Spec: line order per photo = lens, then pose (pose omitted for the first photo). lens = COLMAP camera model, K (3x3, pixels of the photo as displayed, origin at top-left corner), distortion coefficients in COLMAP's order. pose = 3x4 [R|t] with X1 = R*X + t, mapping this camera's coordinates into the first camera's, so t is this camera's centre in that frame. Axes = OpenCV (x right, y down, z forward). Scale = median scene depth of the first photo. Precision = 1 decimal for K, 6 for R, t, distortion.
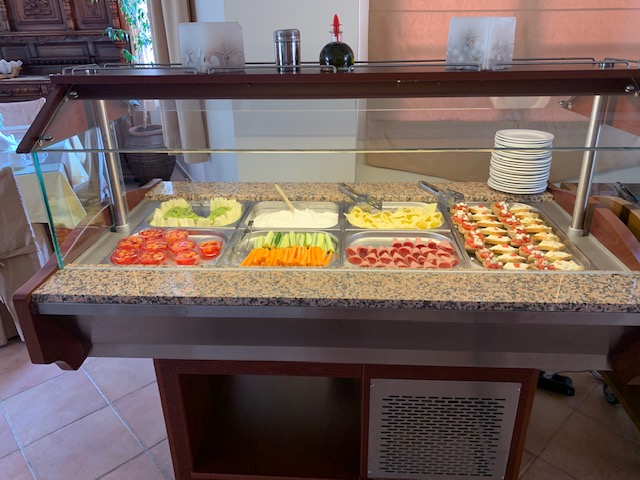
lens RADIAL K [[491.1, 0, 319.5], [0, 491.1, 239.4], [0, 0, 1]] dist [-0.027714, 0.017462]
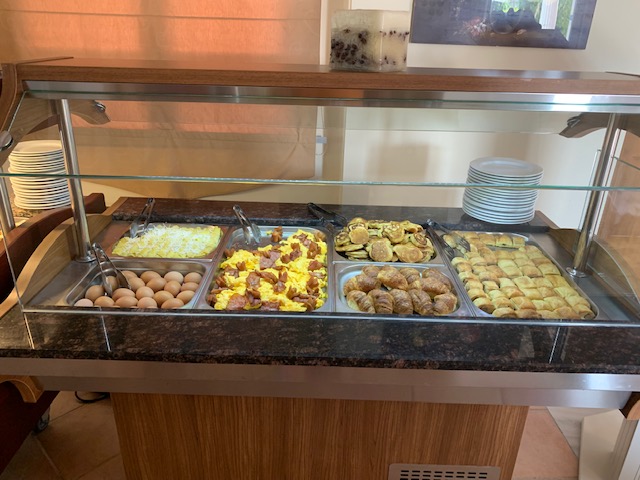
lens RADIAL K [[491.1, 0, 320.1], [0, 491.1, 238.8], [0, 0, 1]] dist [-0.027714, 0.017462]
pose [[0.997201, 0.022864, 0.071181, 0.700158], [-0.022412, 0.999723, -0.007147, -0.032329], [-0.071324, 0.005532, 0.997438, 0.020515]]
